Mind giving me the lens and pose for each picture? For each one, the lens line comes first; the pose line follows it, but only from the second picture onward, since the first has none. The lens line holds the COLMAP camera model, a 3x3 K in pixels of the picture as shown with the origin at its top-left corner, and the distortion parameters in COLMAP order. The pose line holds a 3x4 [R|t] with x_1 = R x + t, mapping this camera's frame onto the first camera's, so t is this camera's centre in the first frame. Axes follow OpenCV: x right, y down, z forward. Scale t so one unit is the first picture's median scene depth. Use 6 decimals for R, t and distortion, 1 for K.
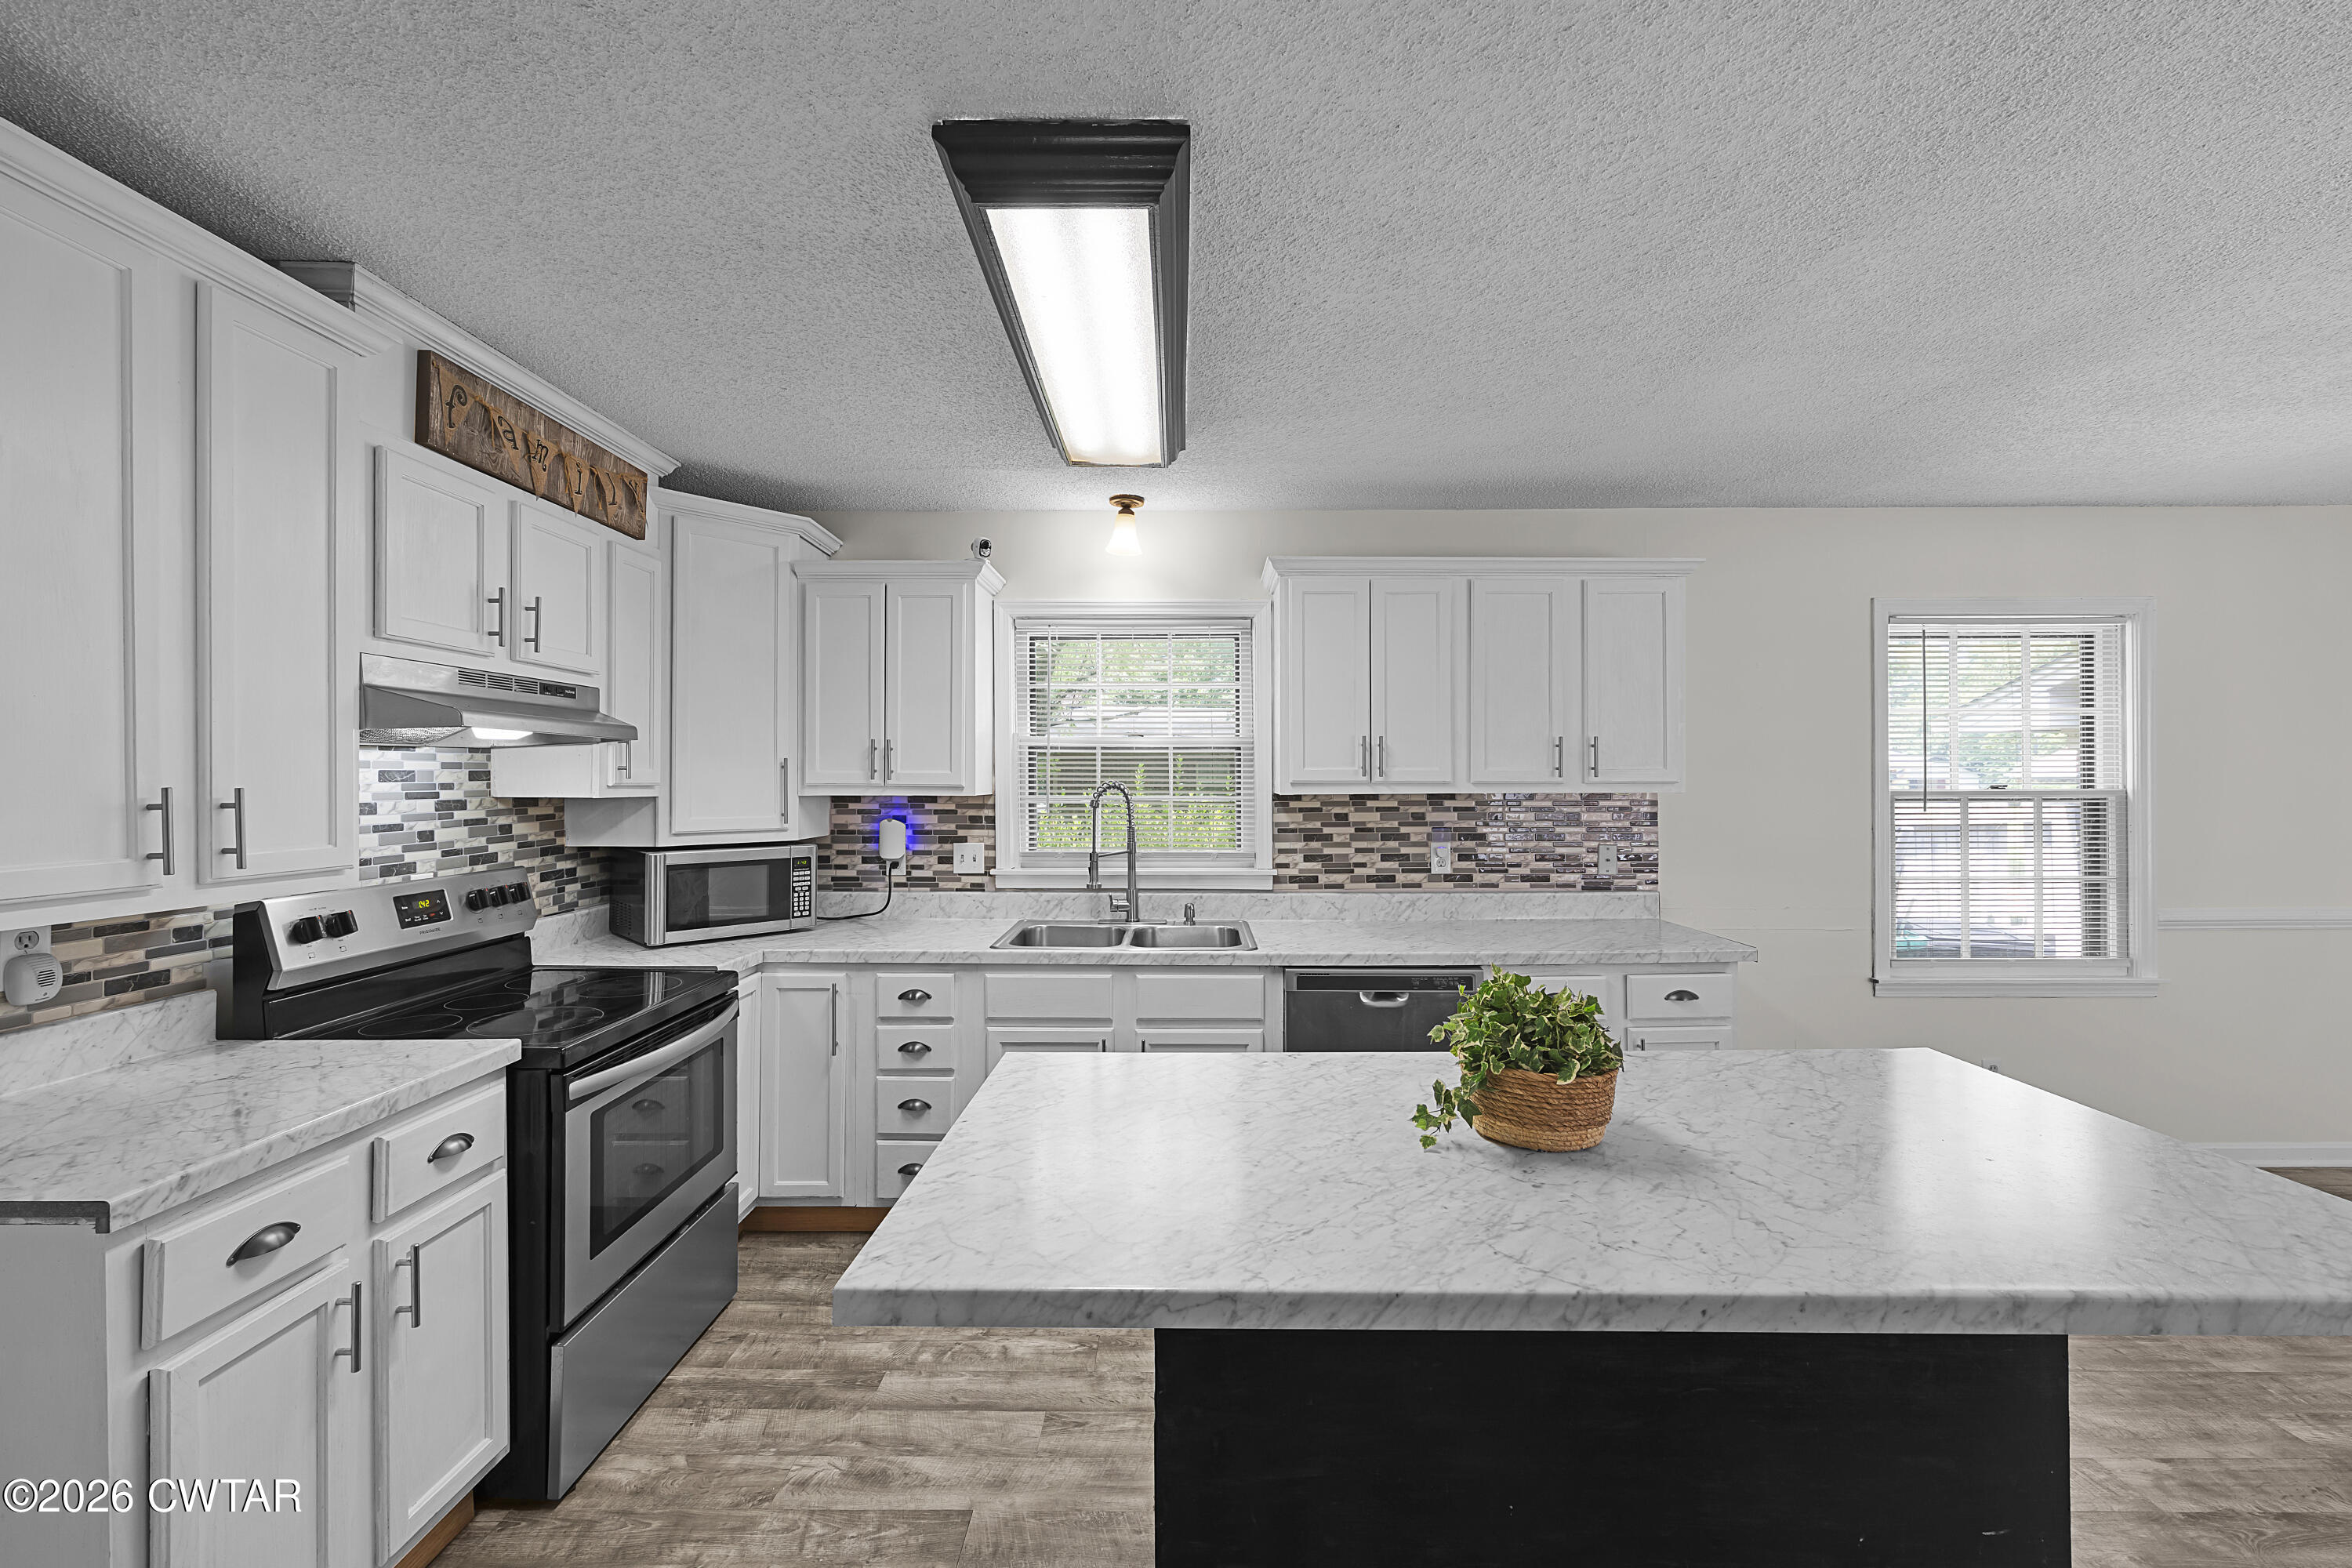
lens RADIAL K [[952.5, 0, 1182.9], [0, 952.5, 776.3], [0, 0, 1]] dist [-0.001862, 0.001598]
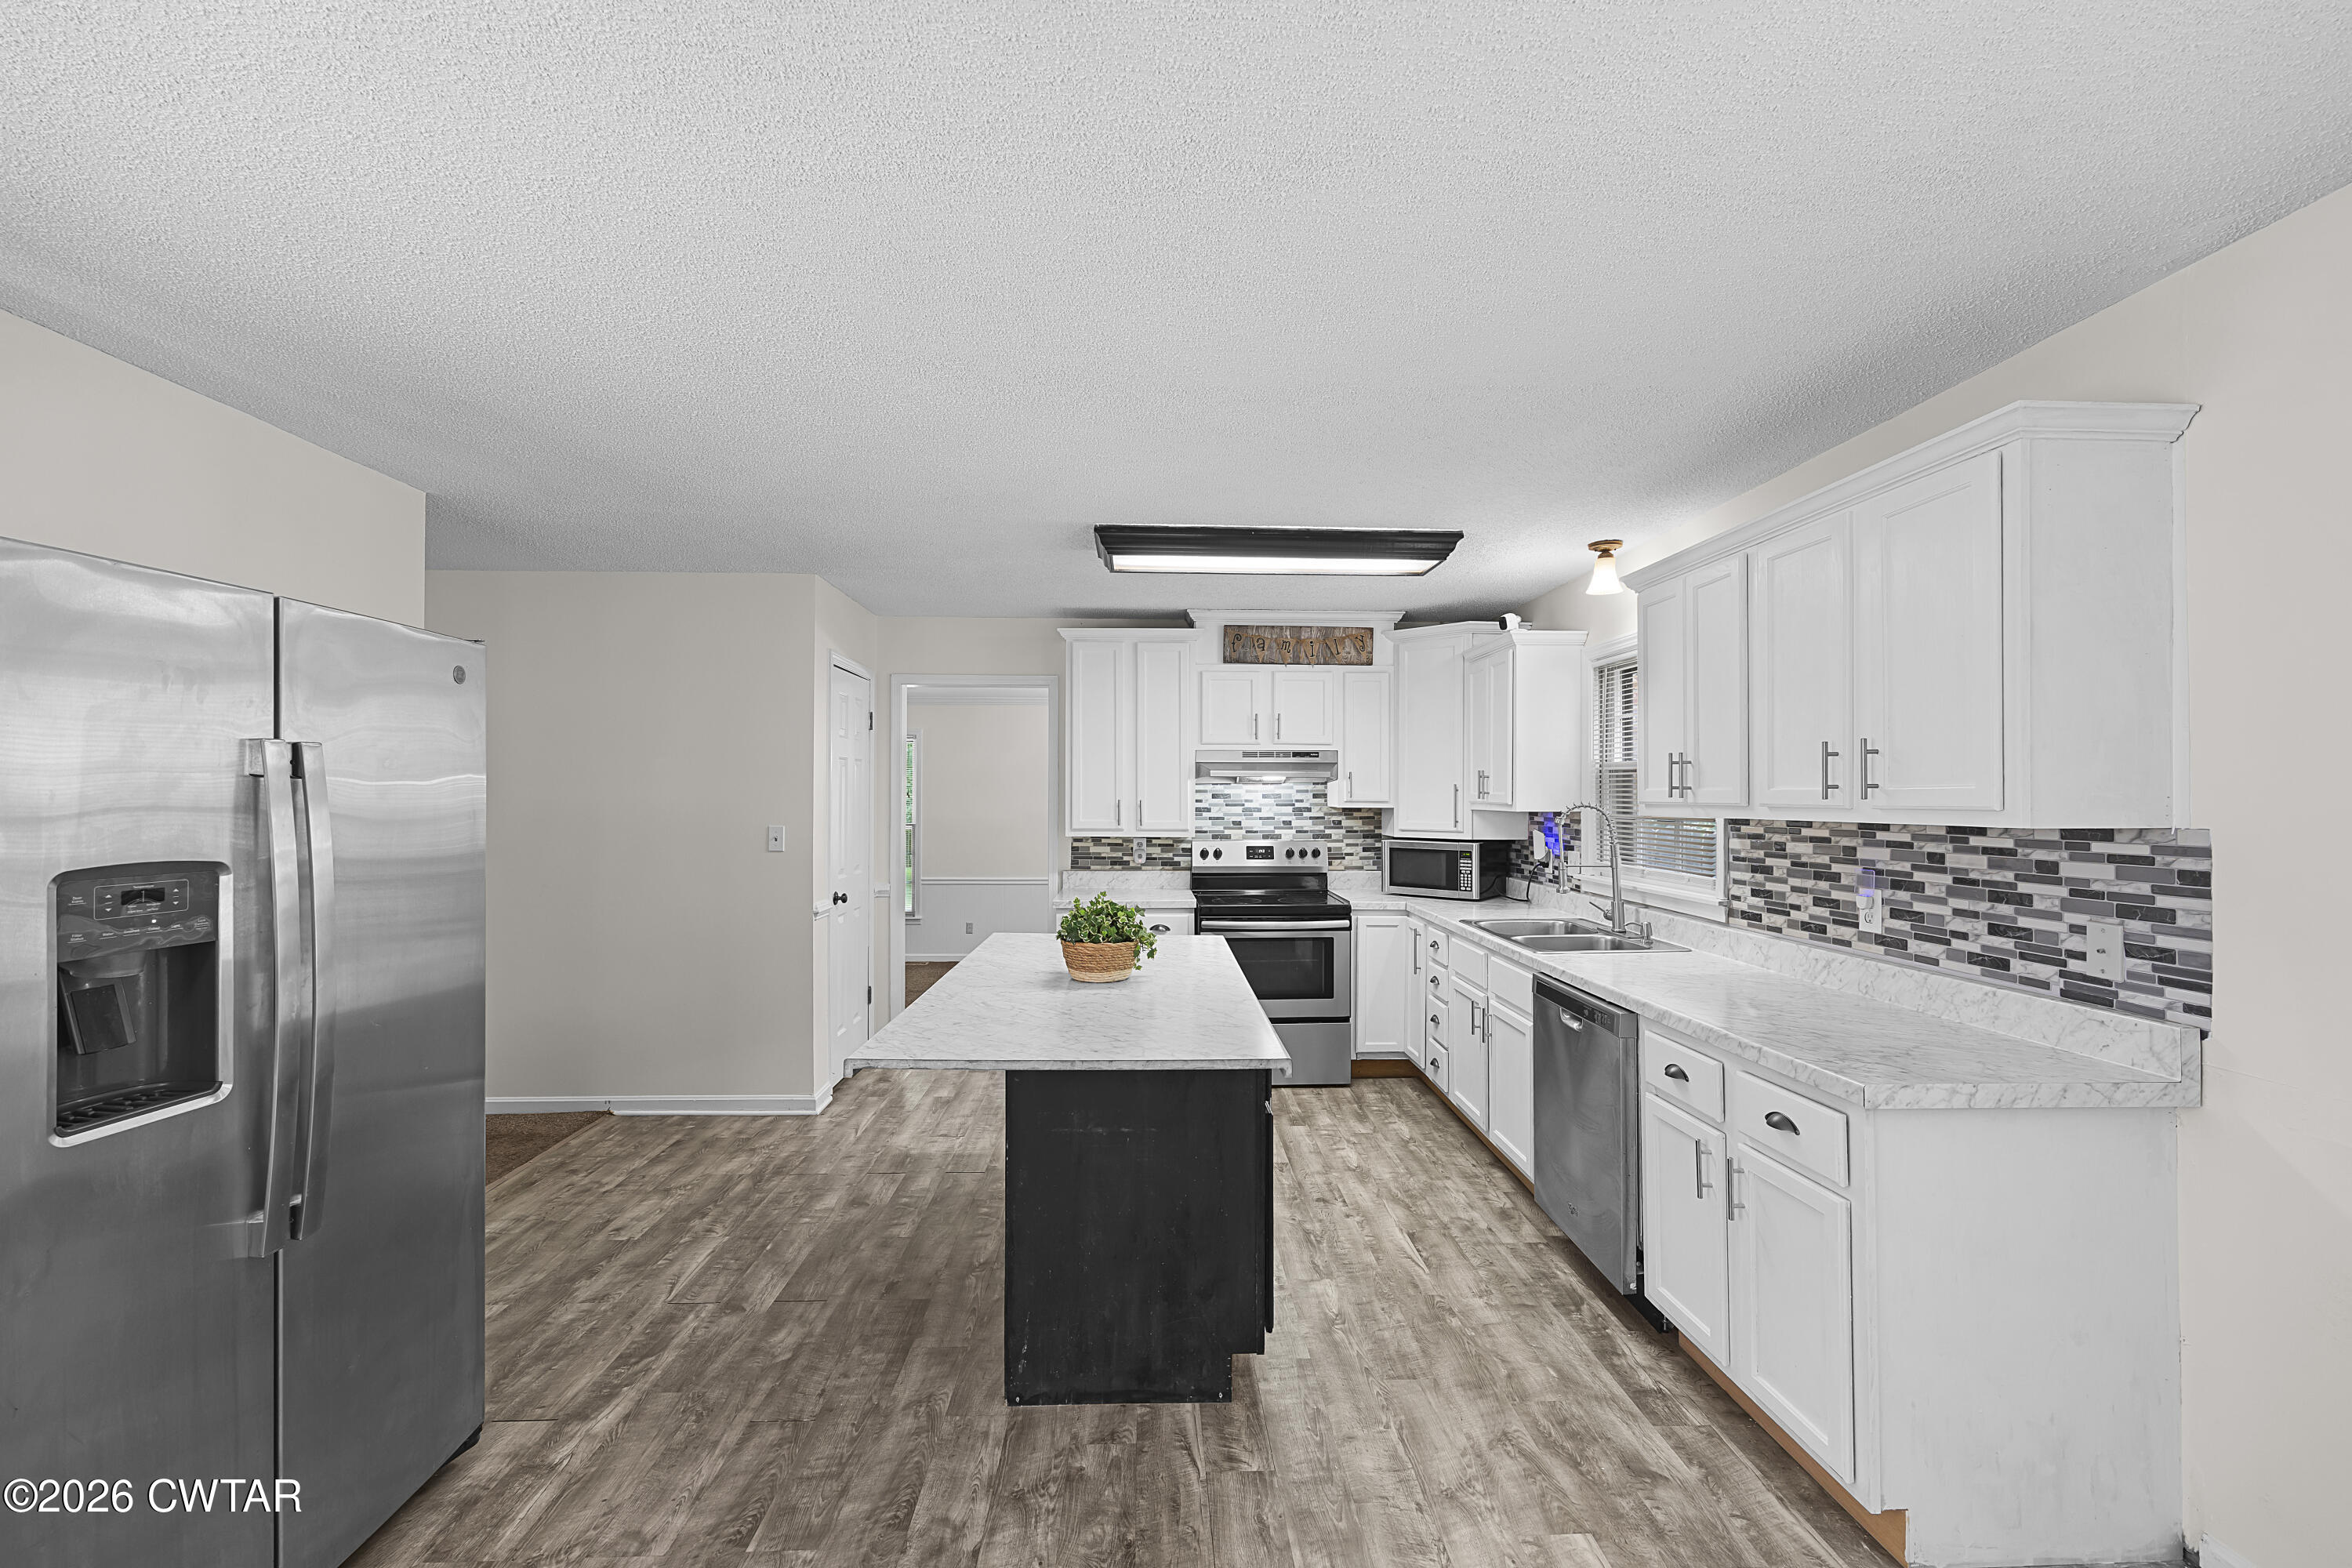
lens RADIAL K [[952.5, 0, 1181.5], [0, 952.5, 798.6], [0, 0, 1]] dist [-0.001862, 0.001598]
pose [[0.045624, 0.003813, -0.998951, 1.070172], [0.000178, 0.999993, 0.003826, -0.002213], [0.998959, -0.000353, 0.045623, 0.490243]]
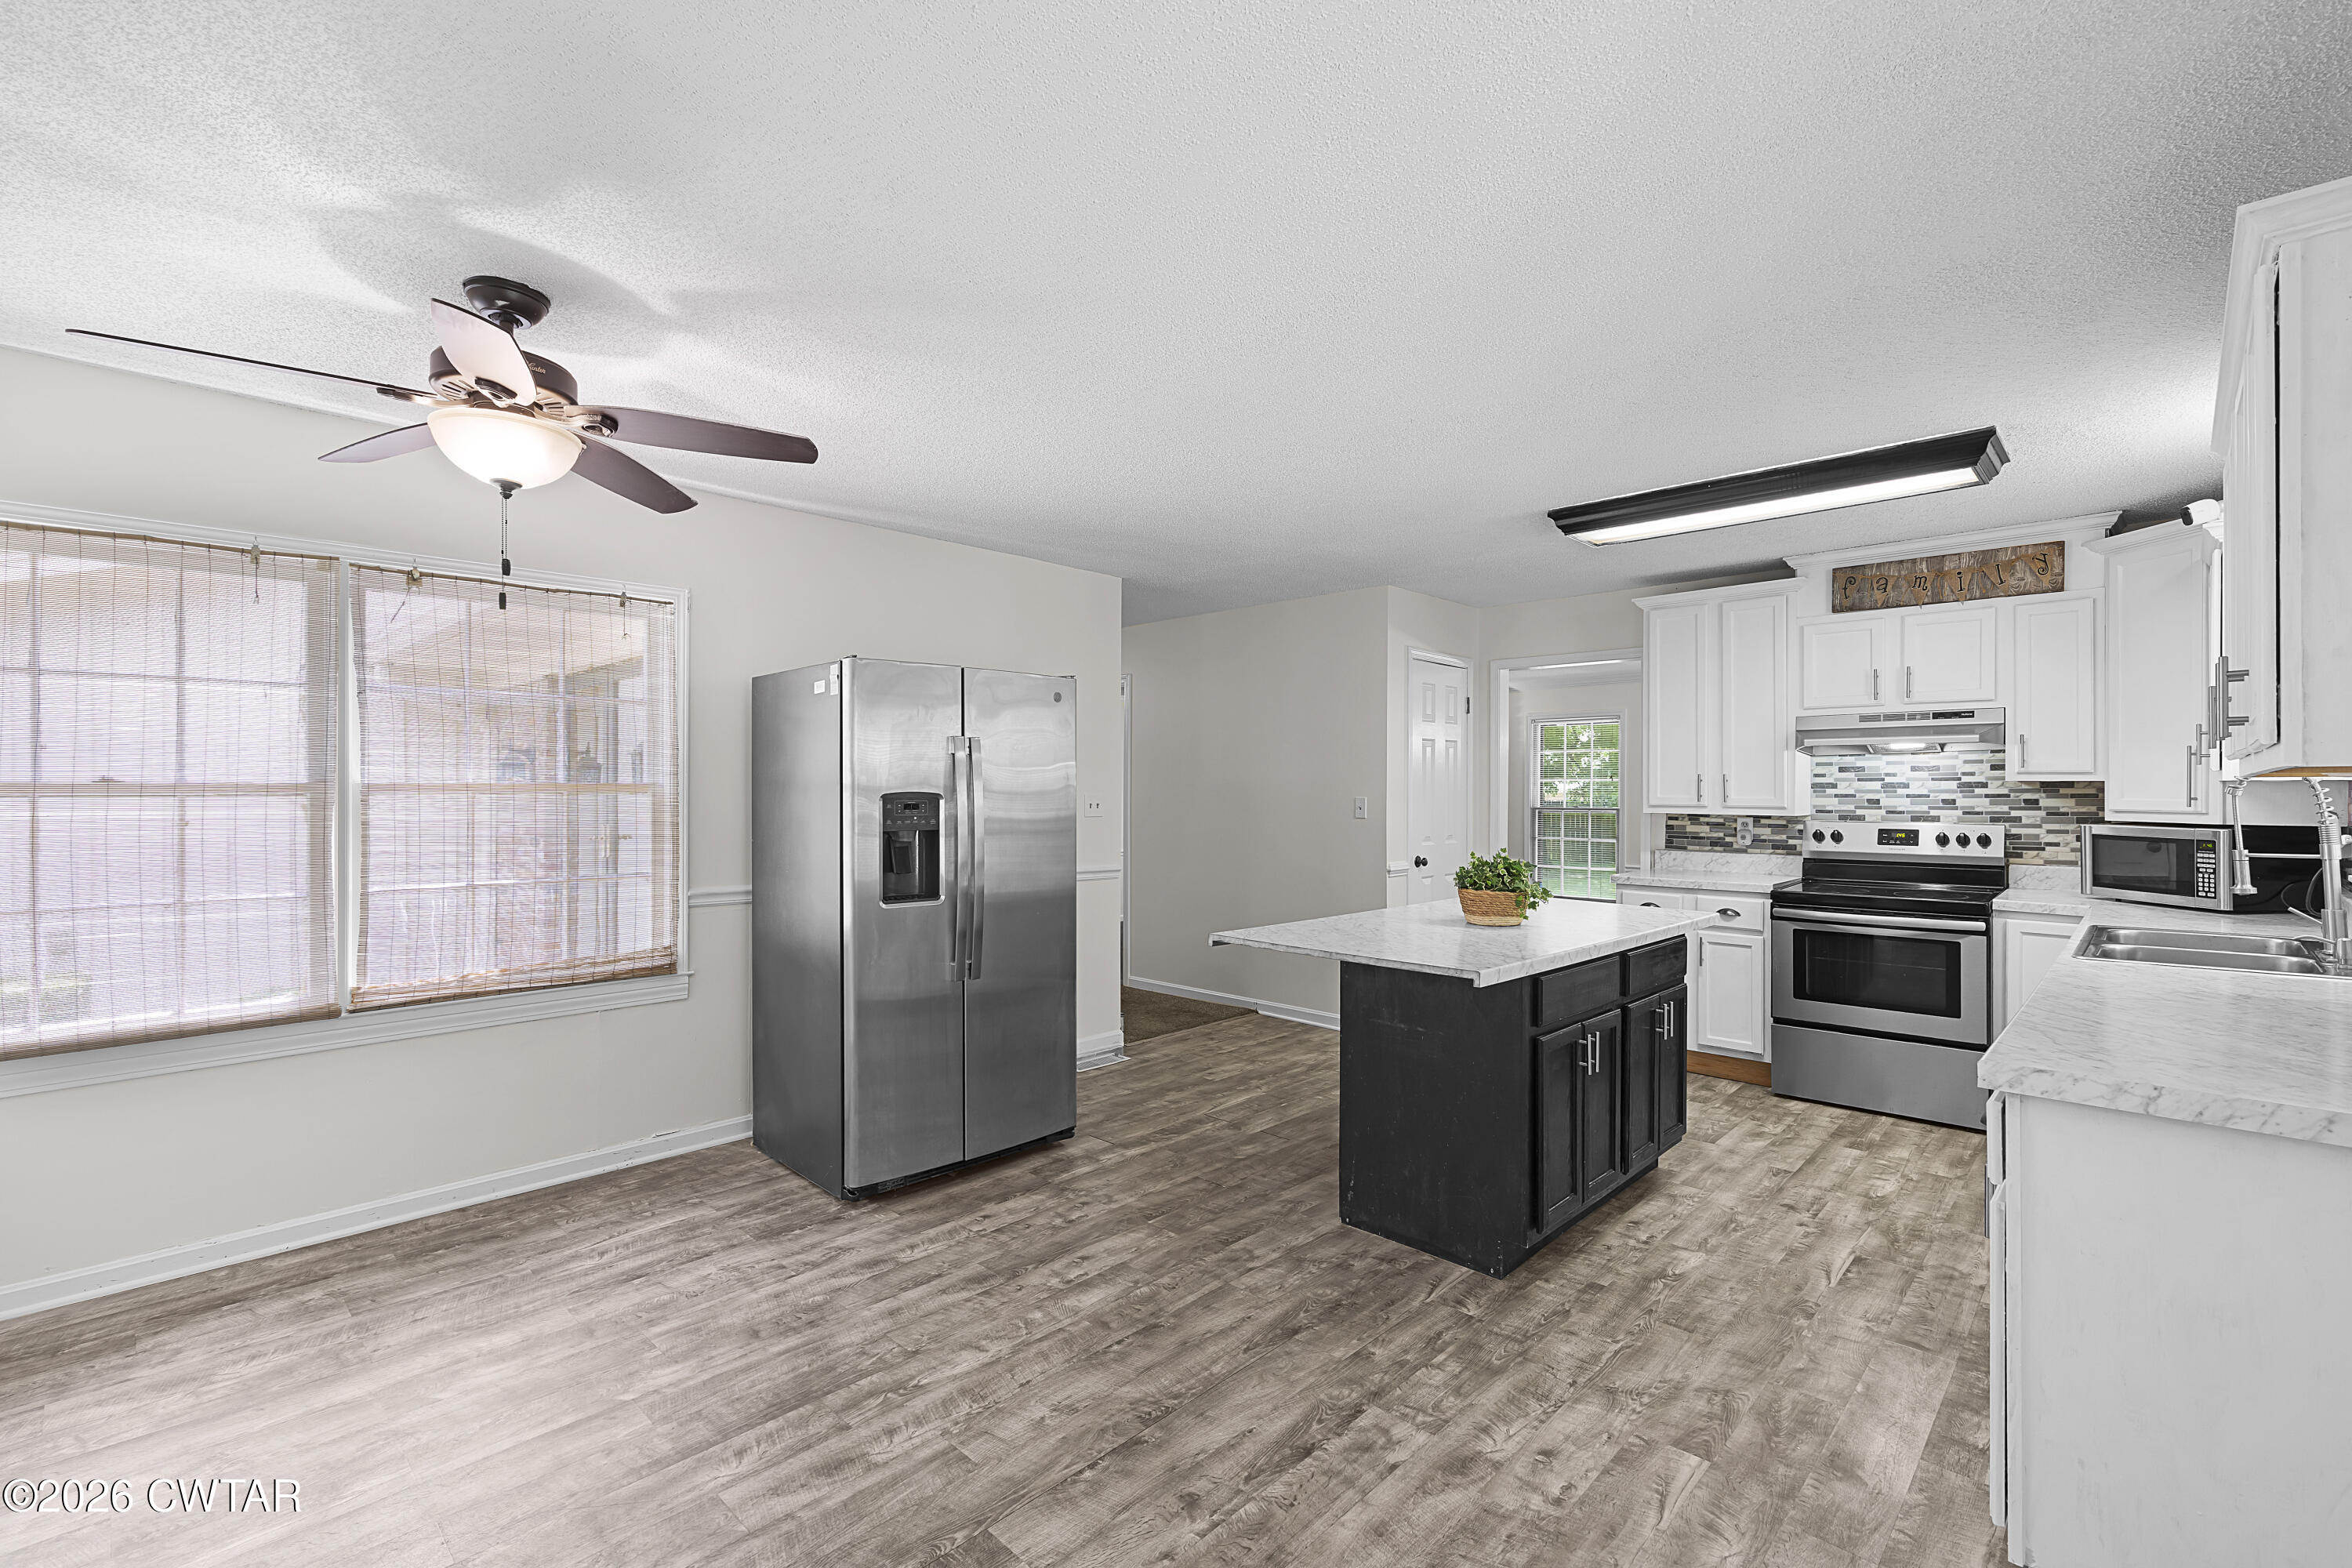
lens RADIAL K [[1033.1, 0, 1174.8], [0, 1033.1, 793.6], [0, 0, 1]] dist [0.001213, 0.000088]
pose [[-0.691620, 0.005494, -0.722241, 1.200785], [0.003078, 0.999984, 0.004659, 0.025577], [0.722255, 0.000999, -0.691626, 0.971760]]
